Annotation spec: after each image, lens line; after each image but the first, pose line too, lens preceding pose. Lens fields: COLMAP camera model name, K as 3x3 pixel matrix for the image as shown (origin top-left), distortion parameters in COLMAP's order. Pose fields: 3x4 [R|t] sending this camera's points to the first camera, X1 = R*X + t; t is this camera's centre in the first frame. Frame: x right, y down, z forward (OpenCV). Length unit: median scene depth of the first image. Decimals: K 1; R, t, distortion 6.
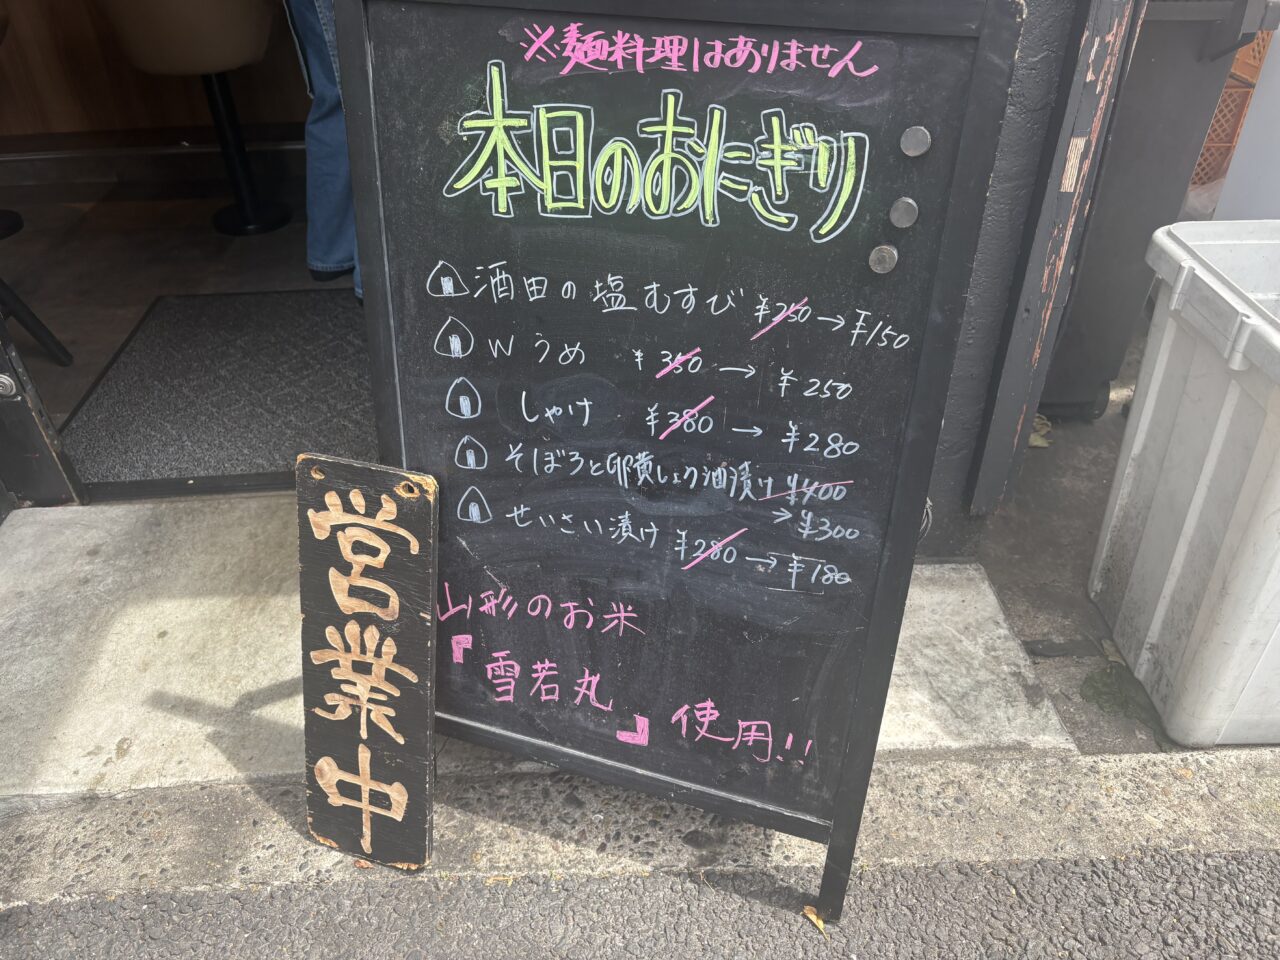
lens RADIAL K [[954.9, 0, 640.0], [0, 954.9, 480.0], [0, 0, 1]] dist [0.012083, 0.000241]
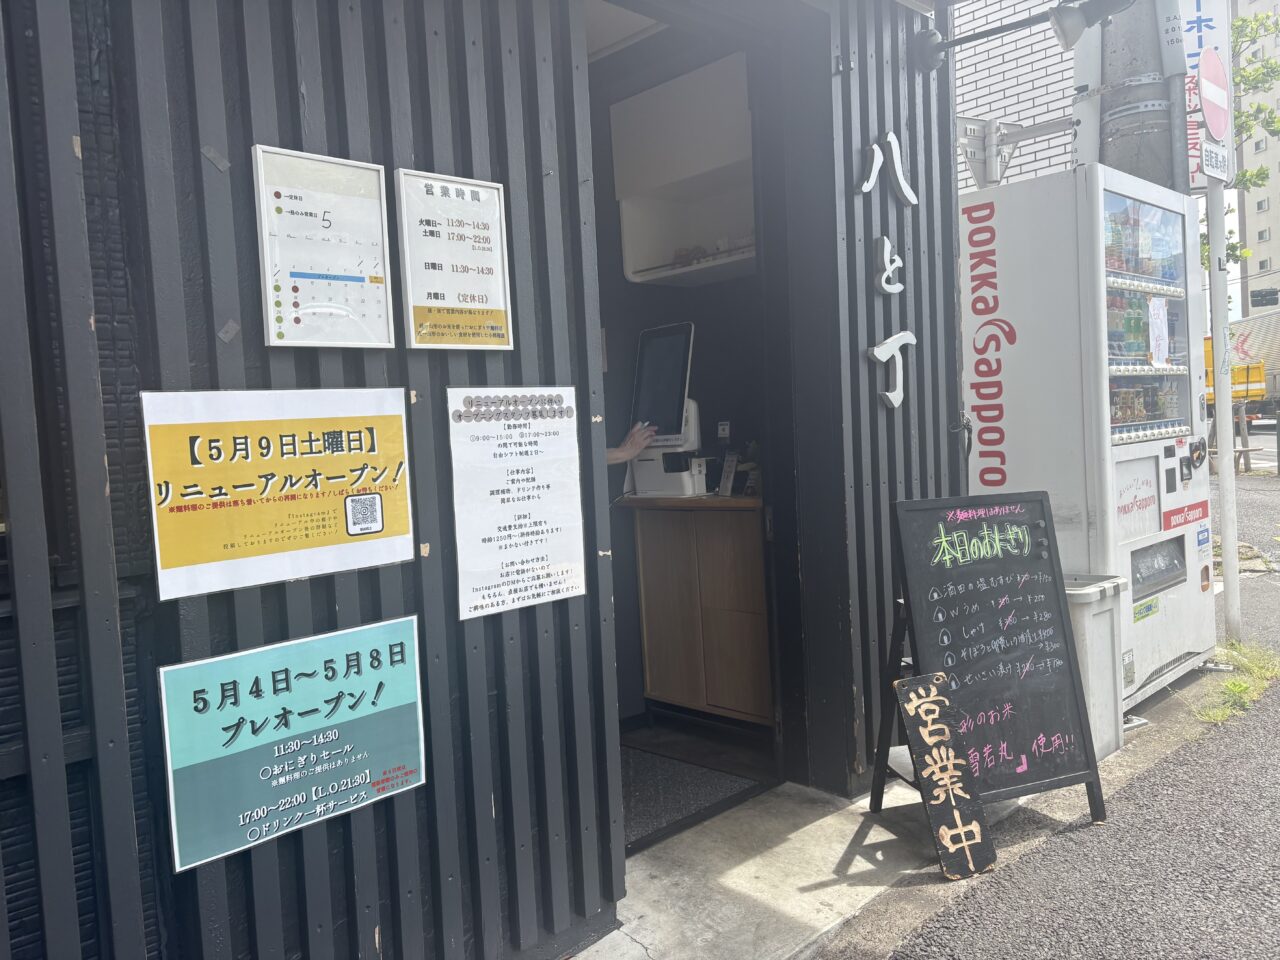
lens RADIAL K [[954.9, 0, 640.0], [0, 954.9, 480.0], [0, 0, 1]] dist [0.012083, 0.000241]
pose [[0.764993, -0.058923, 0.641338, -2.393778], [0.420764, 0.799631, -0.428424, 0.335217], [-0.487590, 0.597594, 0.636505, -0.544574]]
